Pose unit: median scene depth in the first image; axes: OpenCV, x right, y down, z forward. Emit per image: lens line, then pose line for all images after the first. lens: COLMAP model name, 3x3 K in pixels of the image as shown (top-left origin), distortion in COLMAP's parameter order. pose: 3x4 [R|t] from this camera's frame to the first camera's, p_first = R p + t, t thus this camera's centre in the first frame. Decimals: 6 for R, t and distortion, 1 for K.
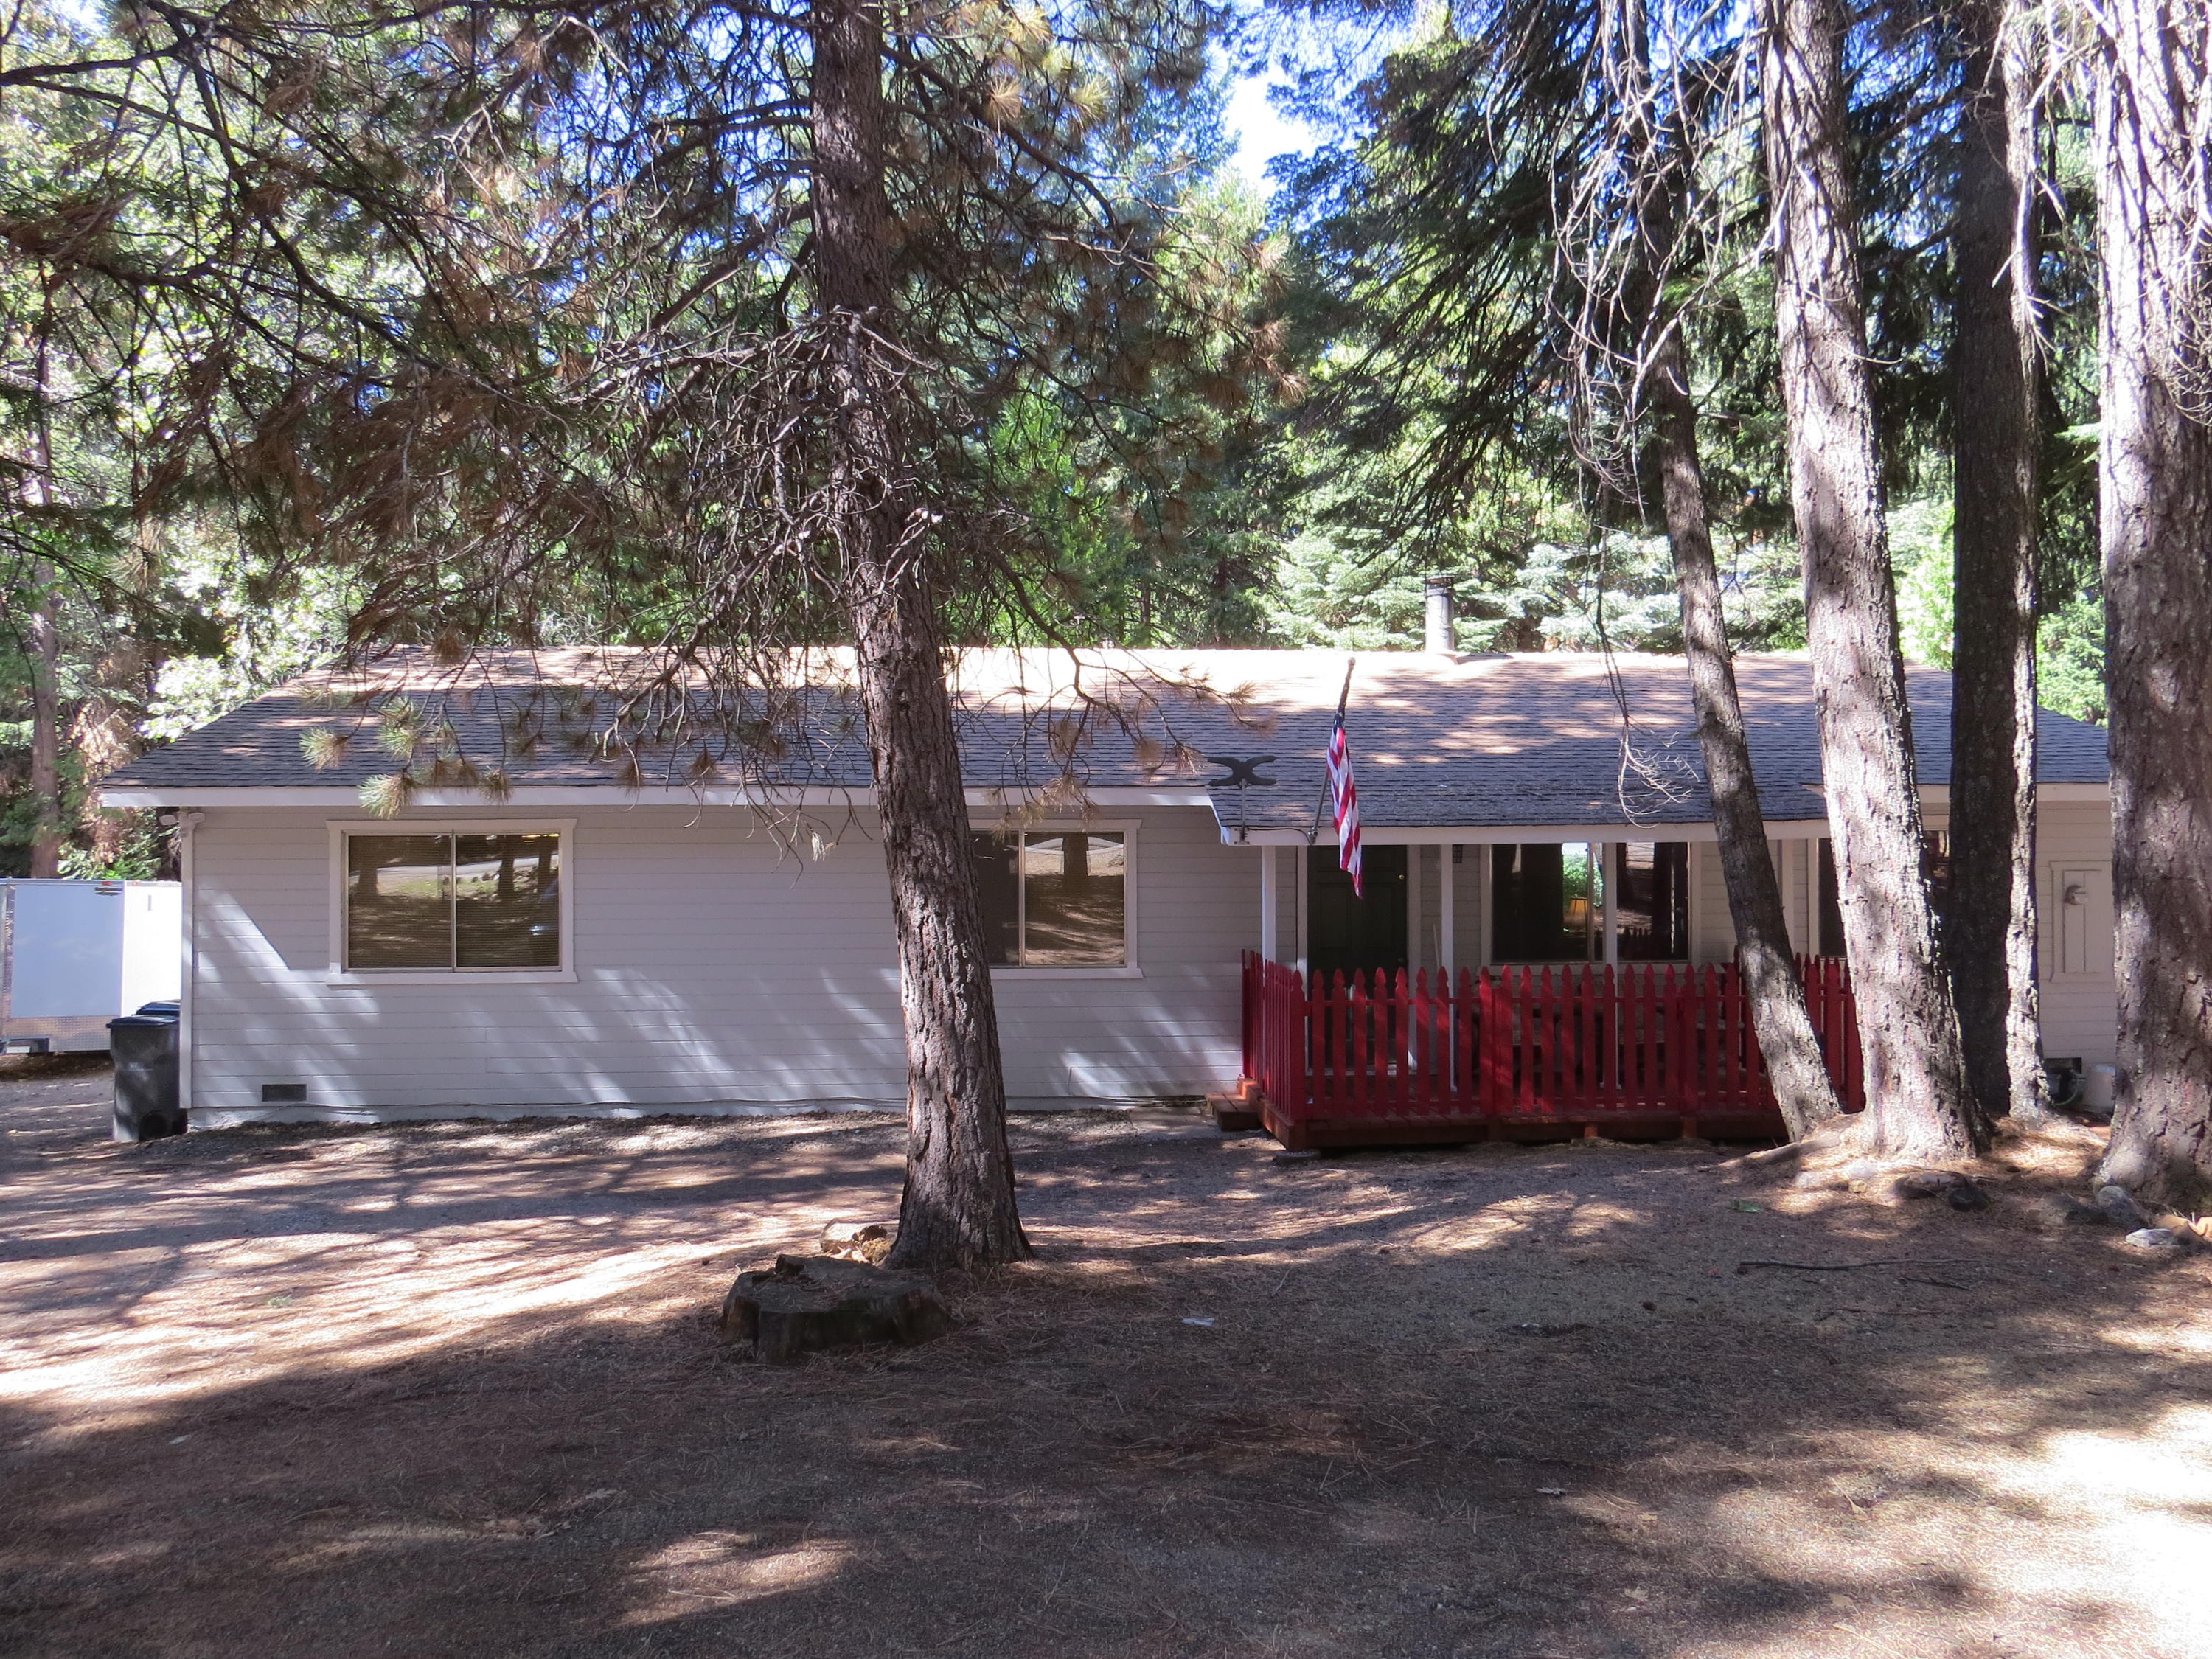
lens RADIAL K [[1573.7, 0, 1120.2], [0, 1573.7, 824.7], [0, 0, 1]] dist [-0.012059, -0.006728]
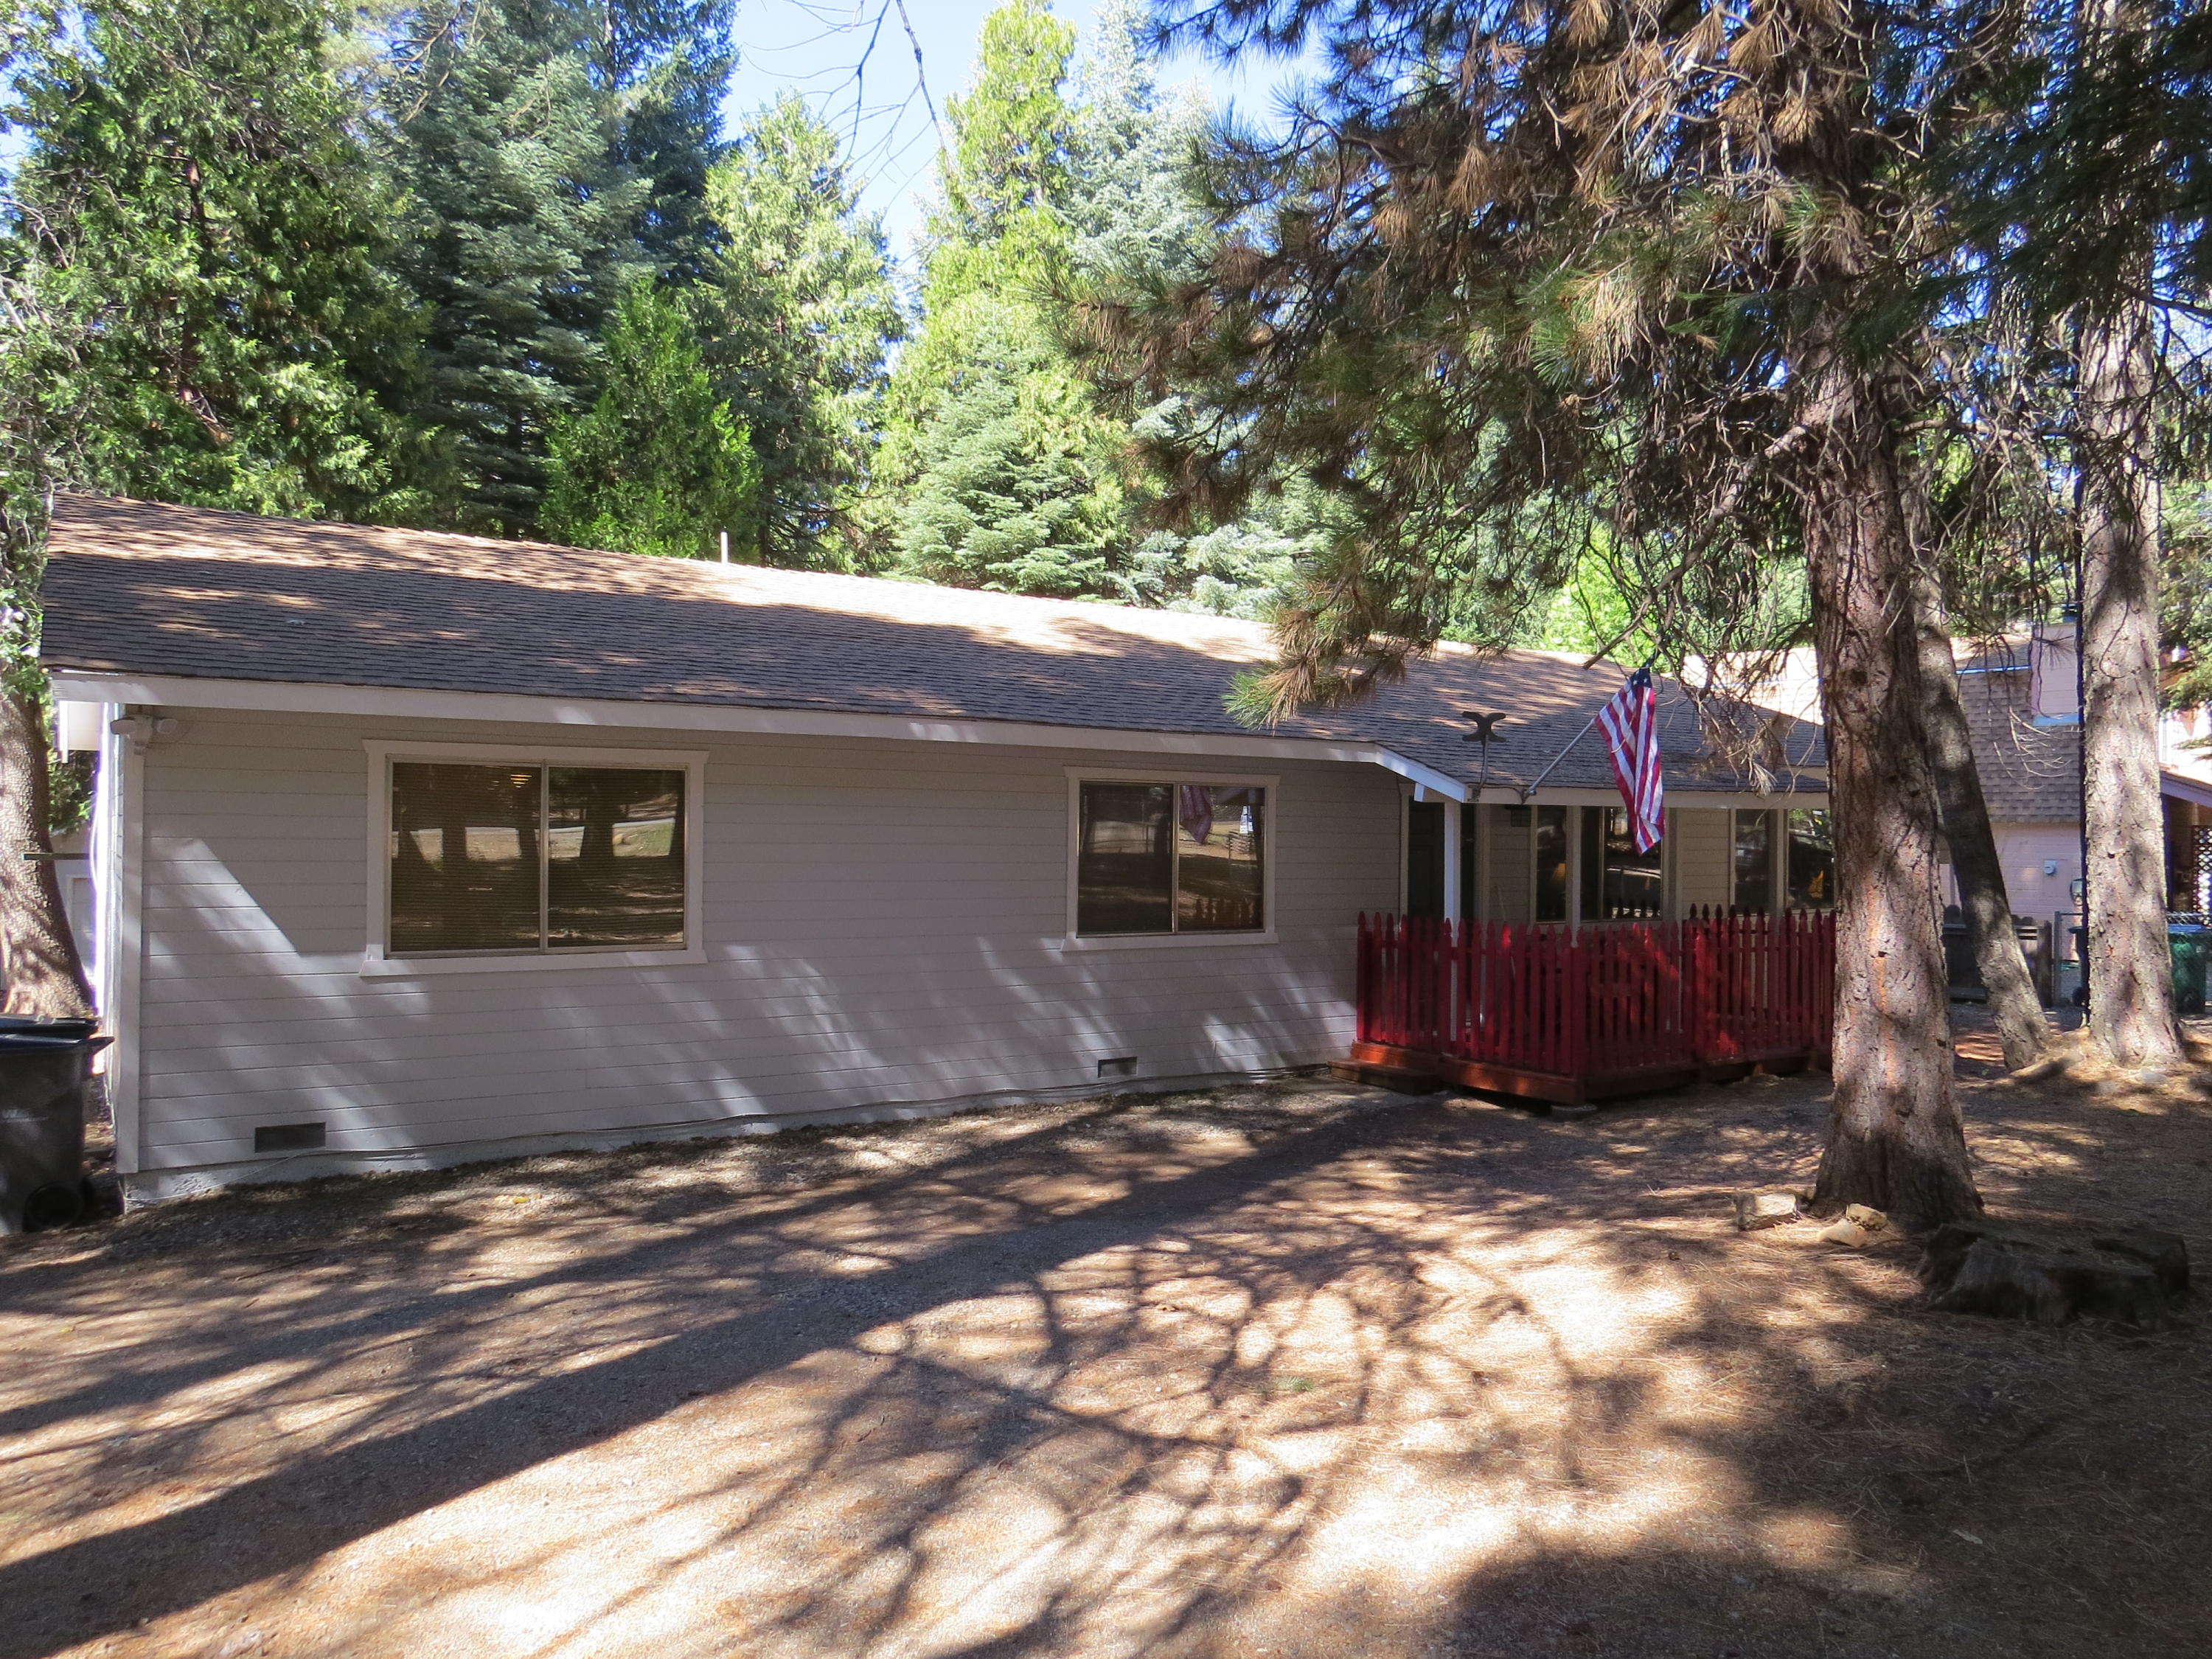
lens RADIAL K [[1573.7, 0, 1120.2], [0, 1573.7, 824.7], [0, 0, 1]] dist [-0.012059, -0.006728]
pose [[0.870375, 0.016120, 0.492126, -0.556252], [-0.020440, 0.999785, 0.003402, 0.026371], [-0.491966, -0.013020, 0.870517, 0.235174]]
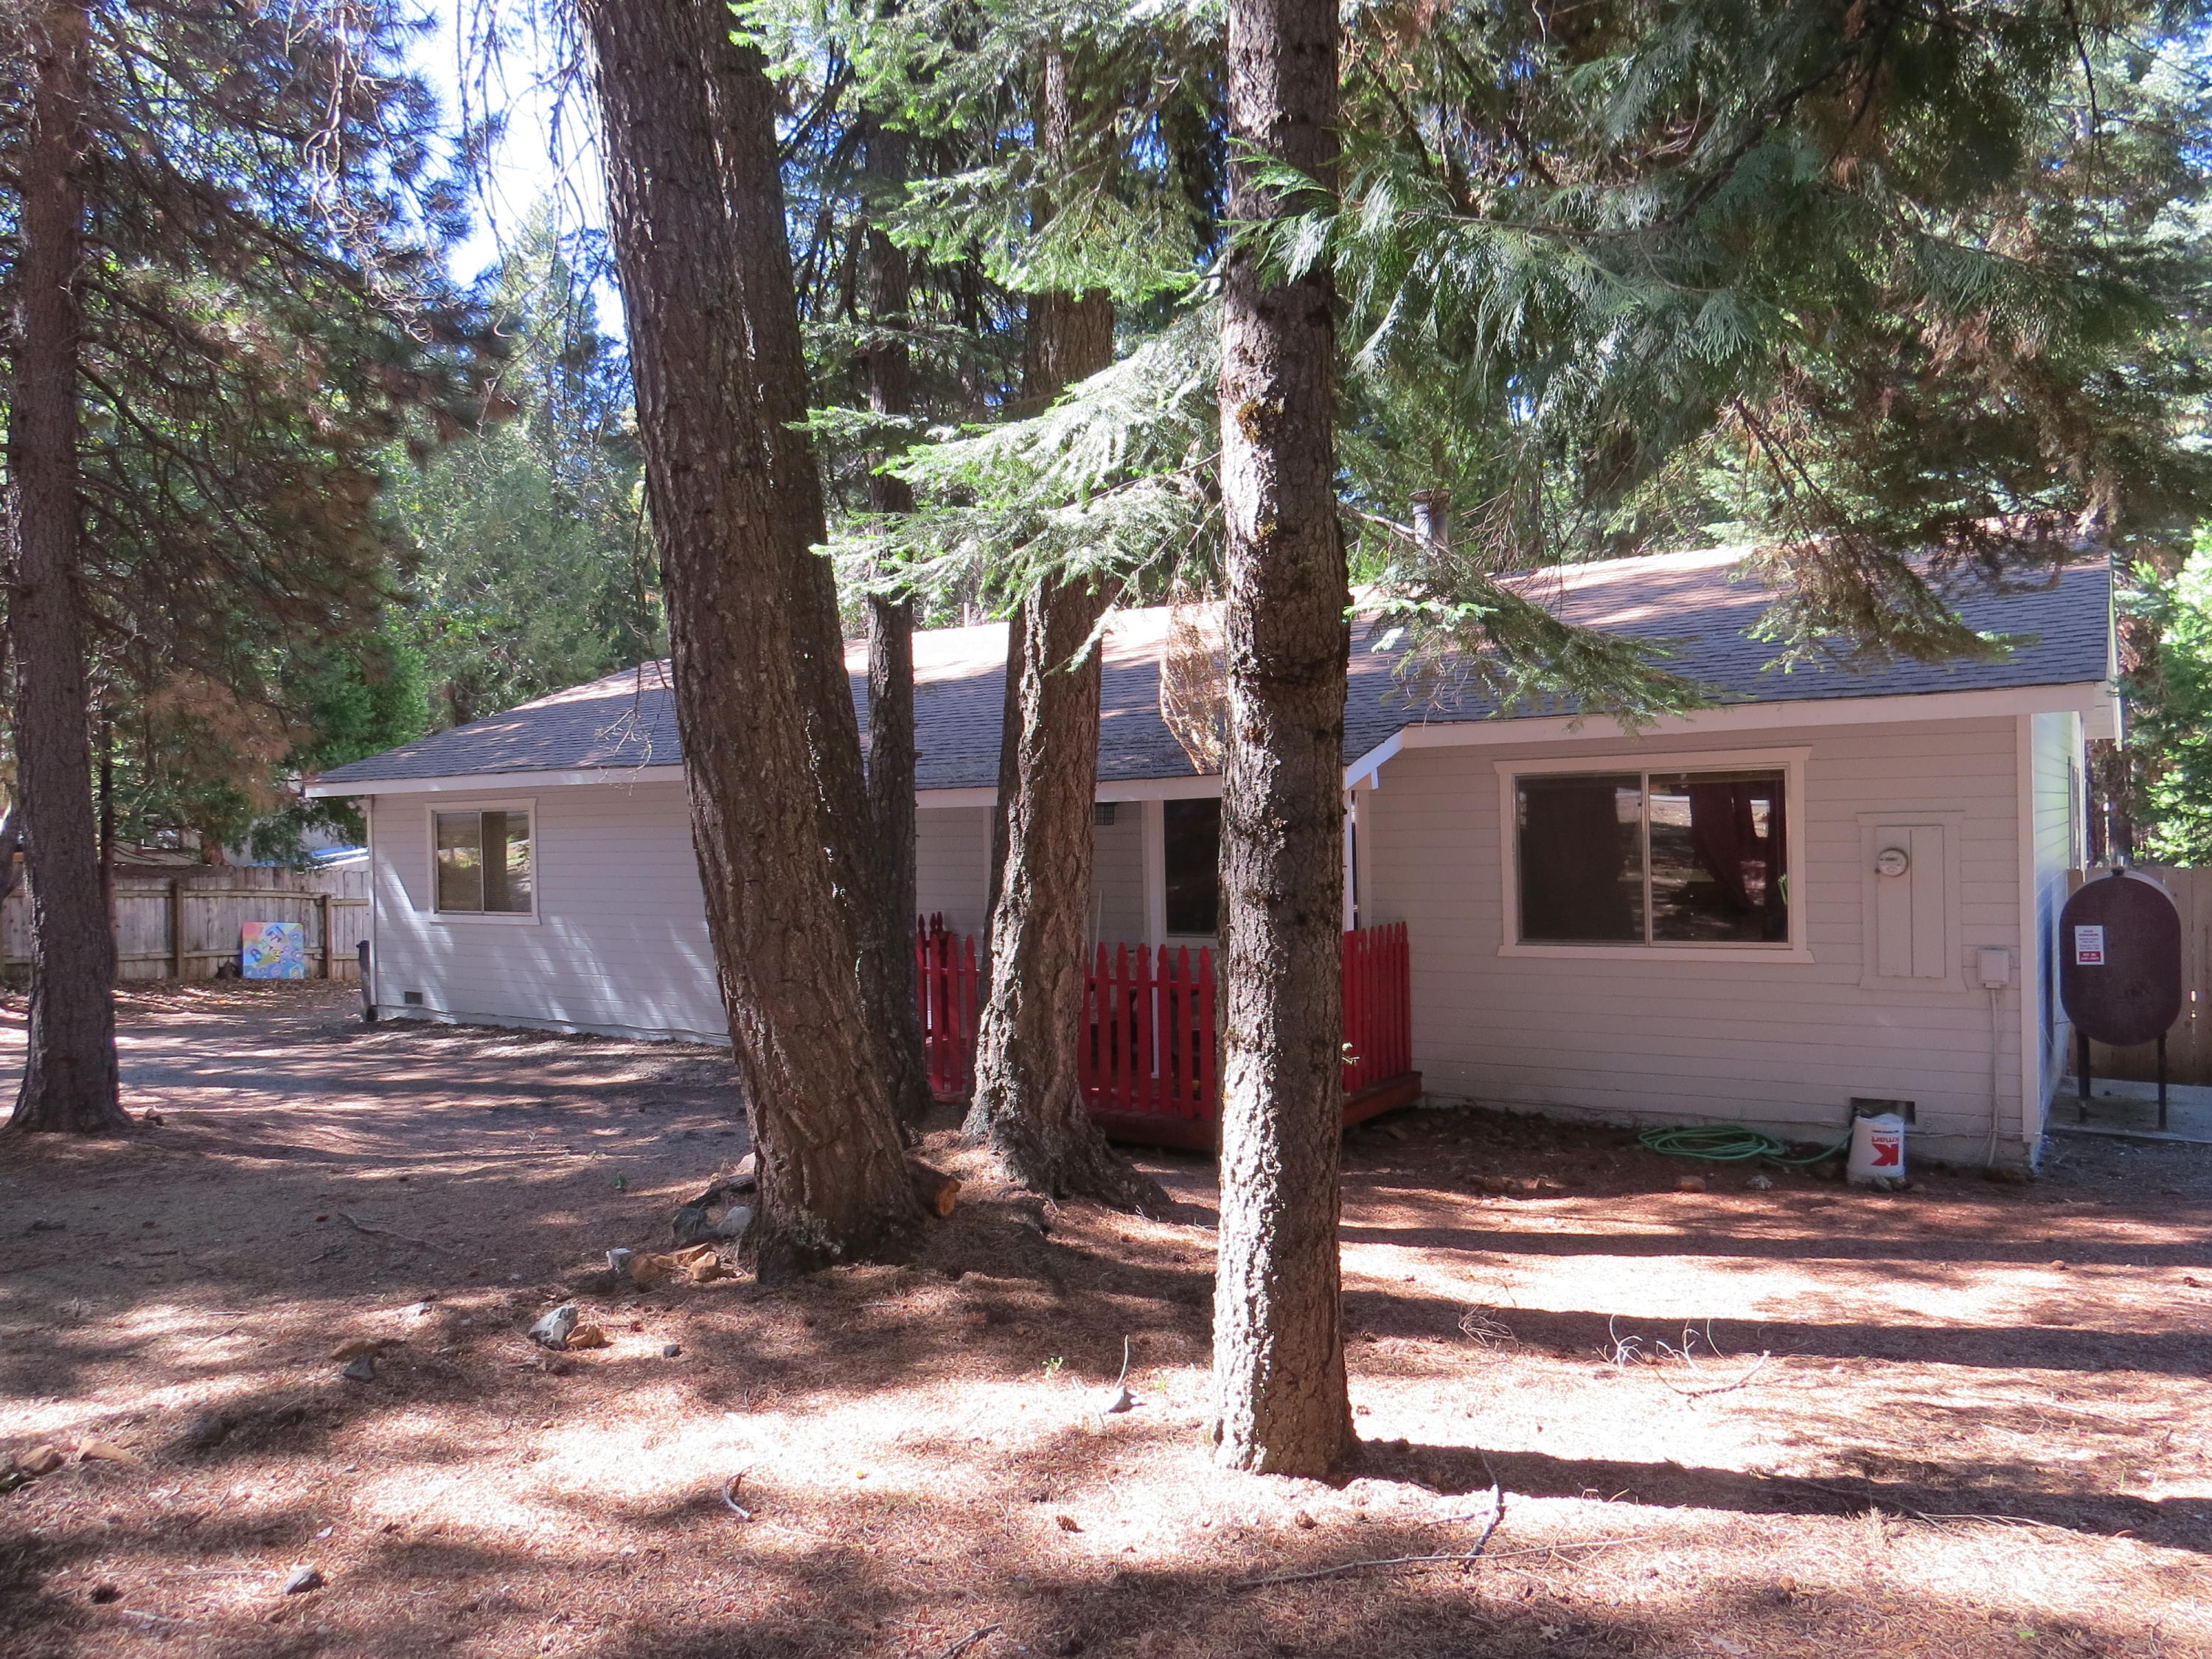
lens RADIAL K [[1573.7, 0, 1120.2], [0, 1573.7, 824.7], [0, 0, 1]] dist [-0.012059, -0.006728]
pose [[0.767317, -0.016837, -0.641047, 0.844943], [0.019846, 0.999800, -0.002505, 0.031084], [0.640961, -0.010800, 0.767498, 0.332999]]
